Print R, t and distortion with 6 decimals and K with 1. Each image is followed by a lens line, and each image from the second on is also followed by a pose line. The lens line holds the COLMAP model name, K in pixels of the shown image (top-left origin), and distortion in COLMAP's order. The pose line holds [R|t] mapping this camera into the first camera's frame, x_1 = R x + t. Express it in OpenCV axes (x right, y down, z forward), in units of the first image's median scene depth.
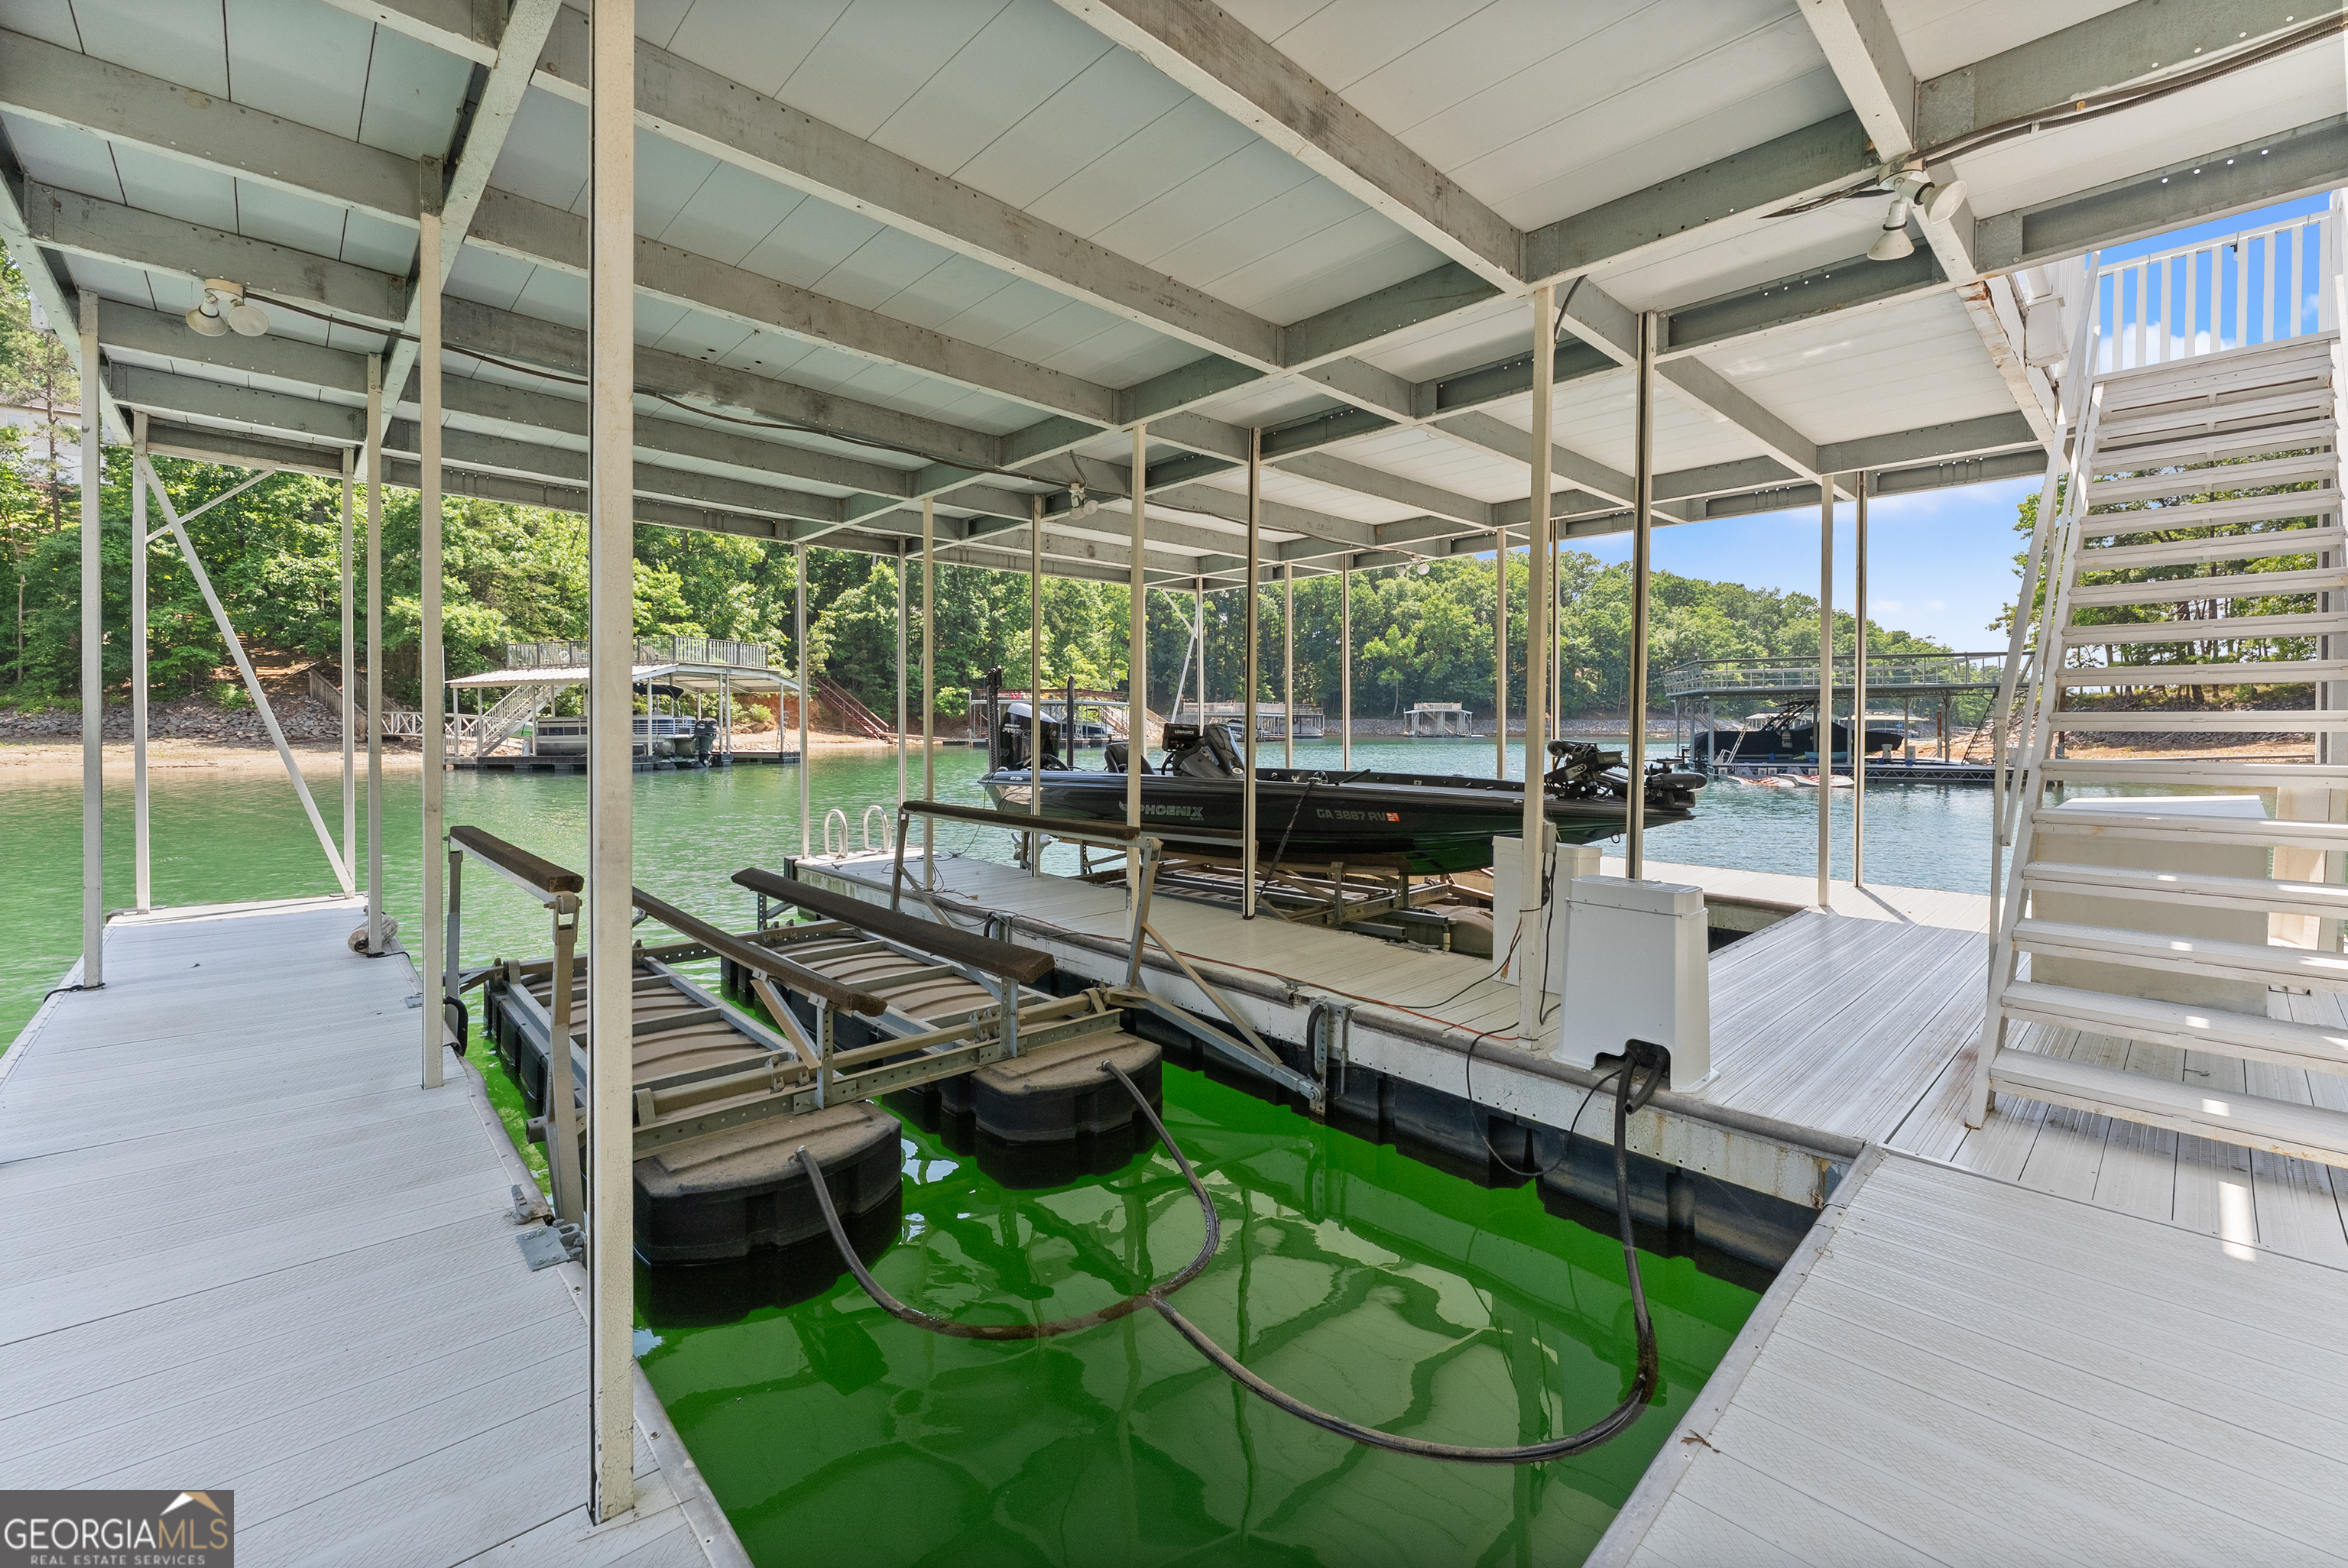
lens RADIAL K [[984.3, 0, 1157.4], [0, 984.3, 737.2], [0, 0, 1]] dist [-0.001073, -0.000522]
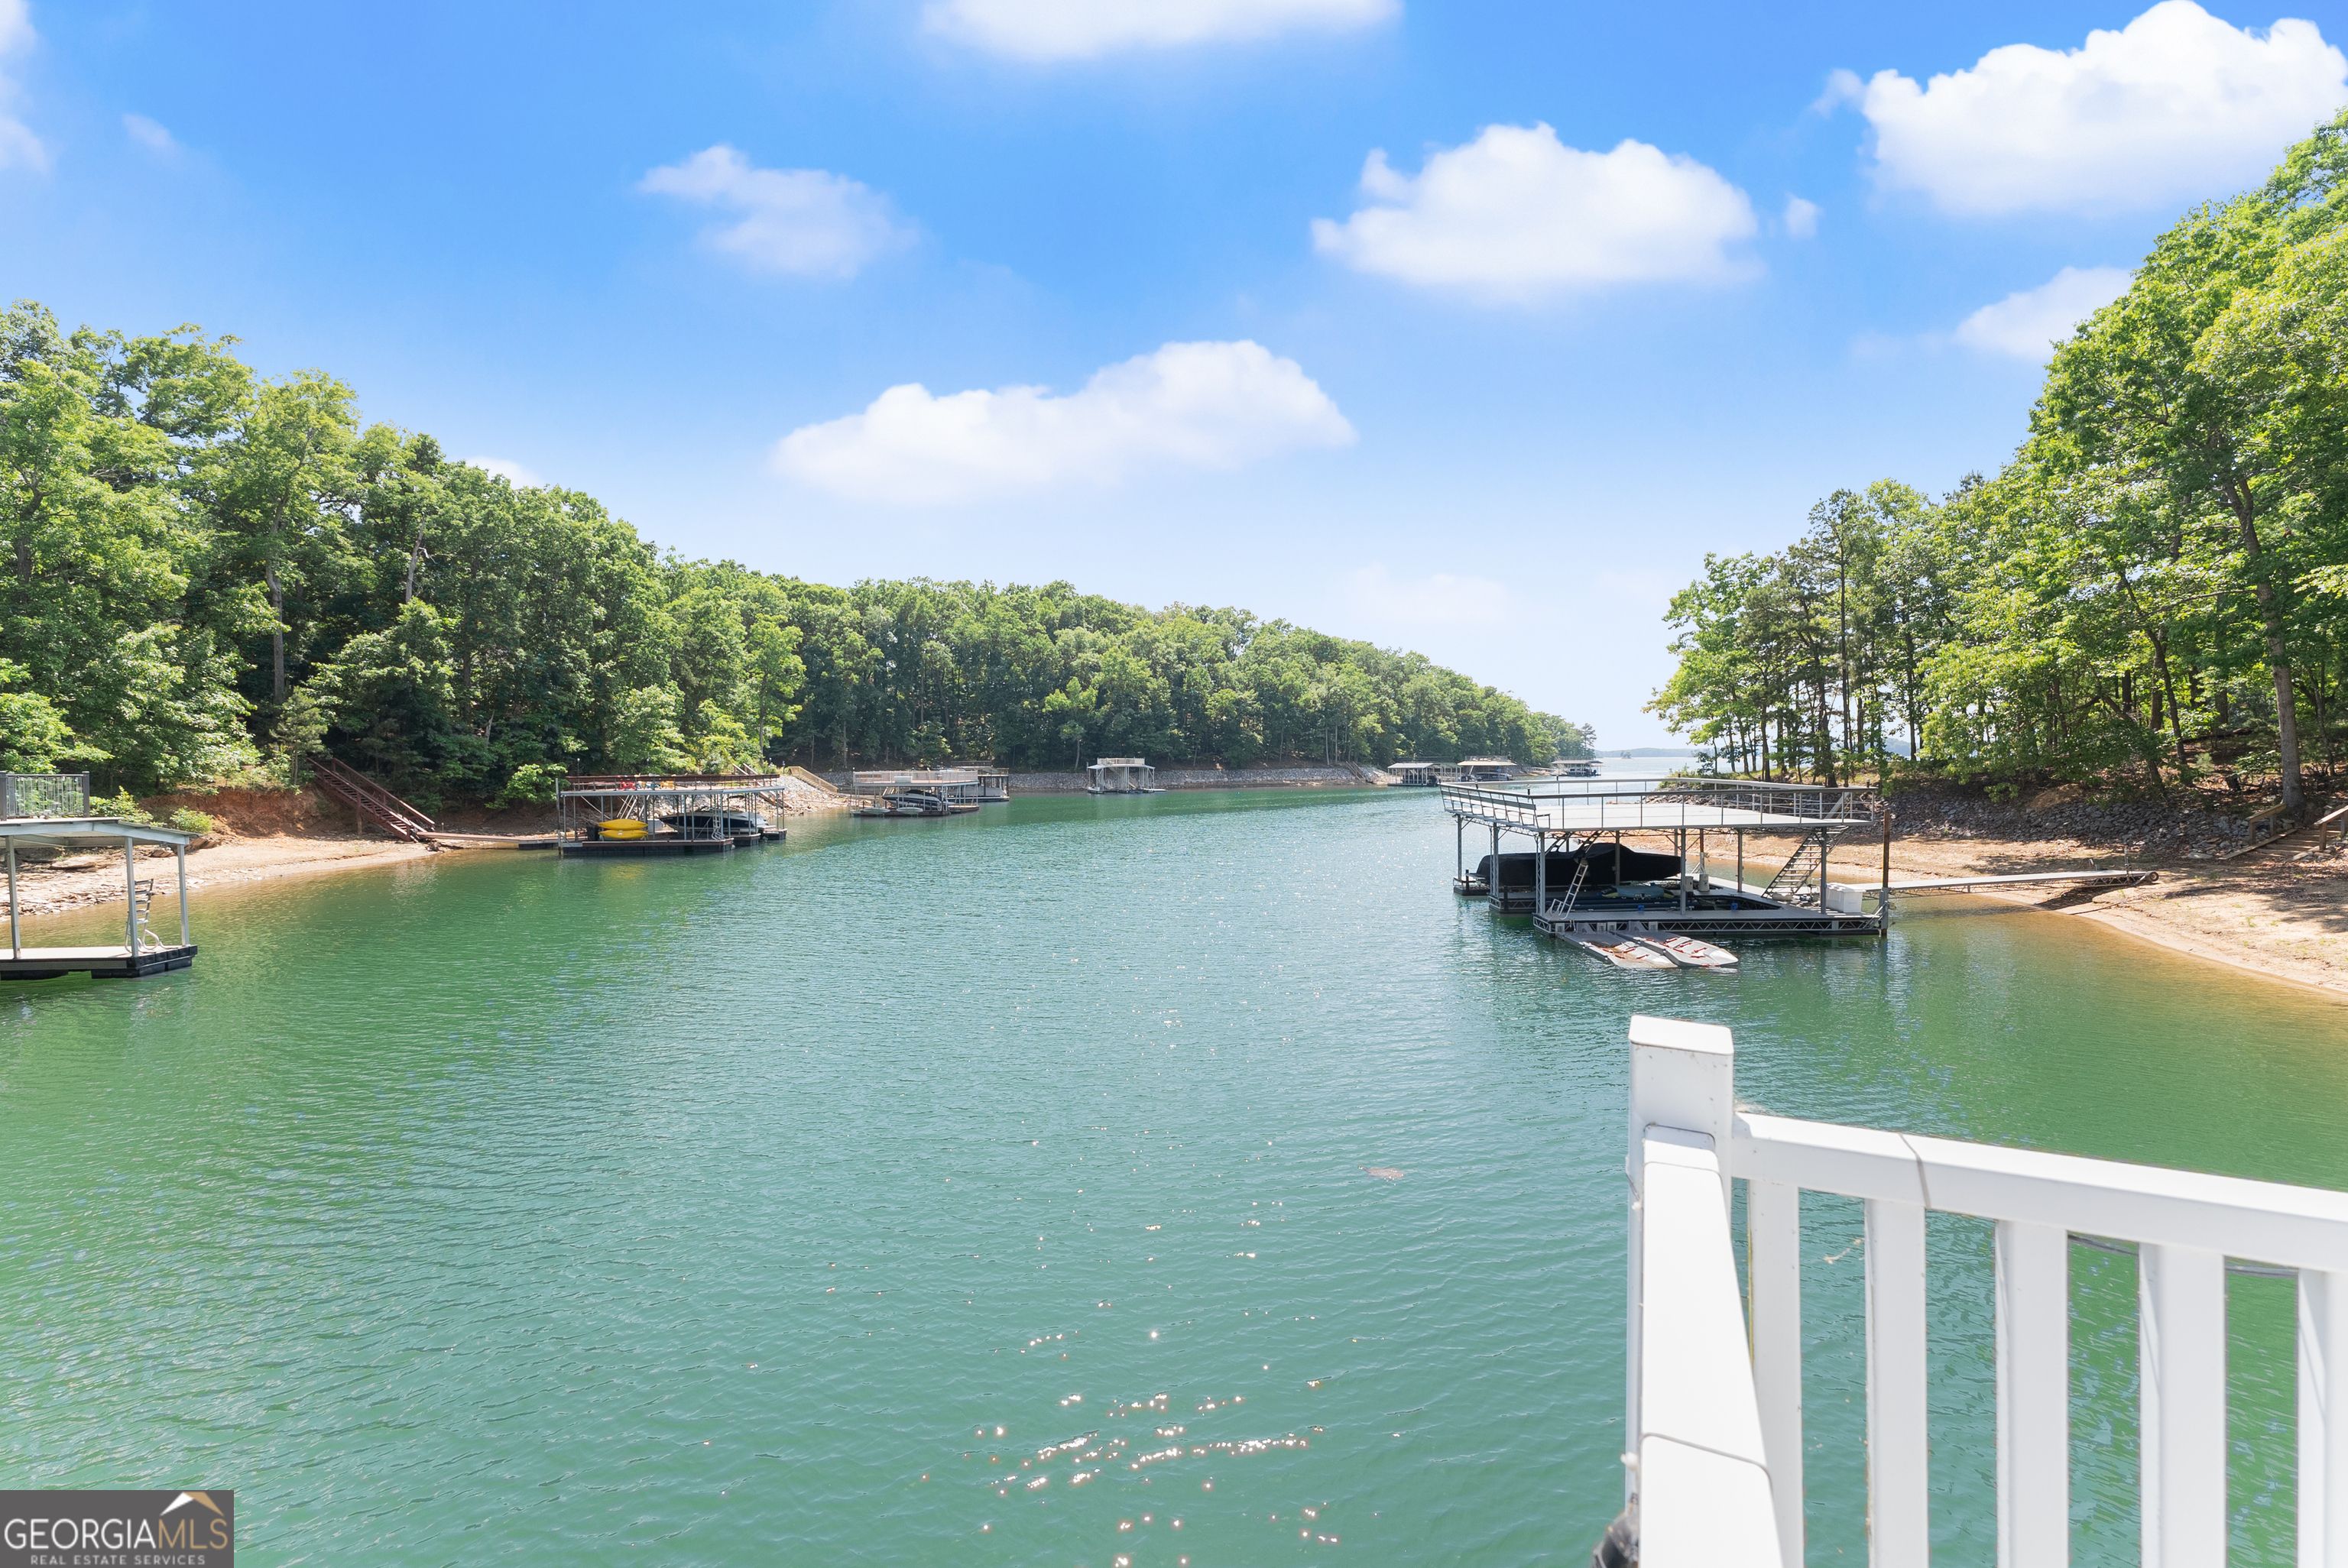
lens RADIAL K [[936.7, 0, 1174.0], [0, 936.7, 784.0], [0, 0, 1]] dist [-0.002459, -0.000542]
pose [[0.933657, -0.028360, 0.357044, -0.003519], [0.021279, 0.999492, 0.023743, -0.030073], [-0.357536, -0.014570, 0.933786, 0.098919]]
